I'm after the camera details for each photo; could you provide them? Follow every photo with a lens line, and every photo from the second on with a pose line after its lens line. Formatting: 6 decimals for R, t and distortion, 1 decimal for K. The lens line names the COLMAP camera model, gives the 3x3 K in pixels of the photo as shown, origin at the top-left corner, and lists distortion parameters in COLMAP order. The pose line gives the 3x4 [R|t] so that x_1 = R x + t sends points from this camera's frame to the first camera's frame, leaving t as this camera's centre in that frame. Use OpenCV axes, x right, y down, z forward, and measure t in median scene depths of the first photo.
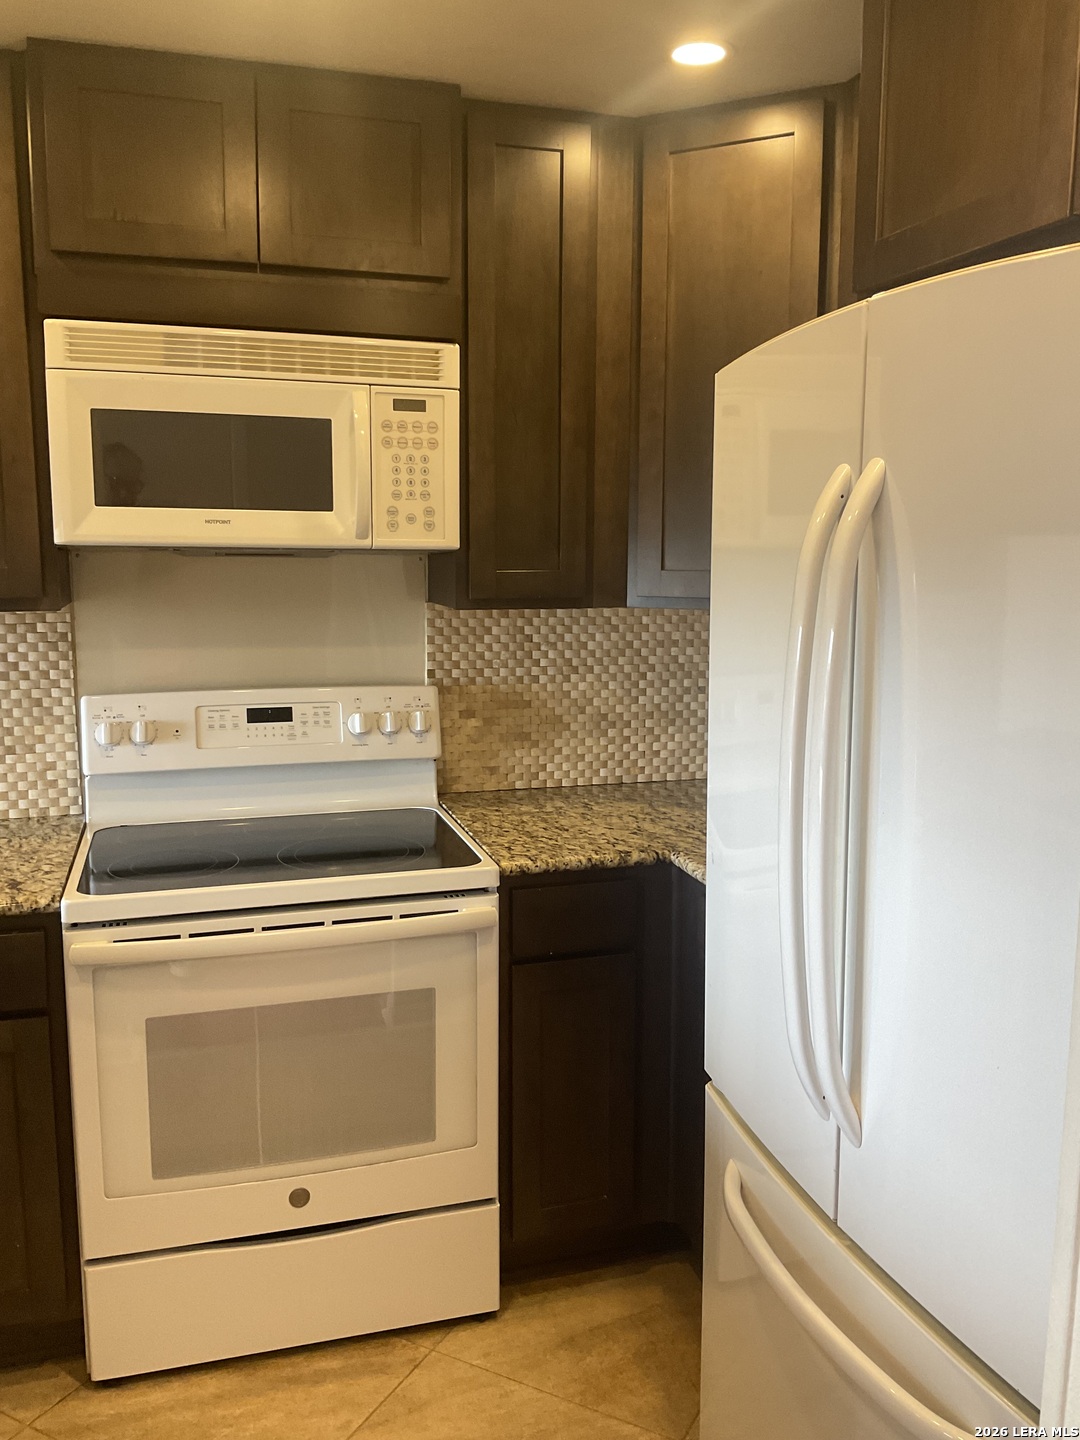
lens RADIAL K [[1182.5, 0, 546.5], [0, 1182.5, 719.5], [0, 0, 1]] dist [0.086764, -0.123354]
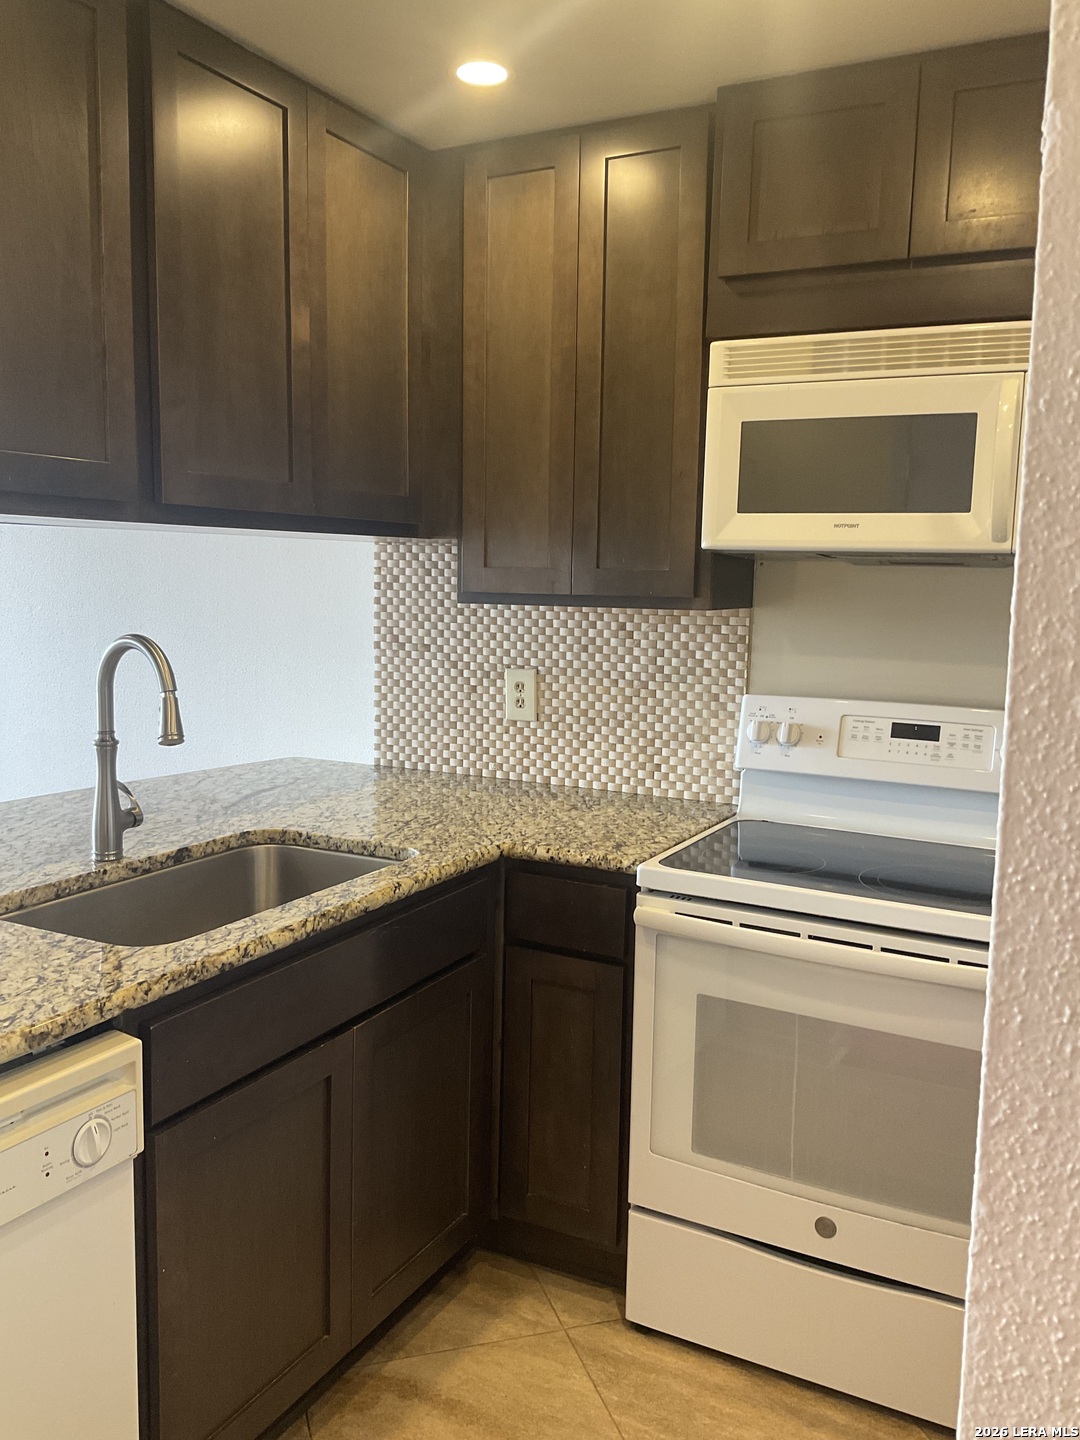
lens RADIAL K [[1182.5, 0, 546.5], [0, 1182.5, 719.5], [0, 0, 1]] dist [0.086764, -0.123354]
pose [[0.724716, 0.099912, -0.681766, 0.232308], [-0.124232, 0.992164, 0.013342, 0.011986], [0.677756, 0.075028, 0.731449, 0.114949]]
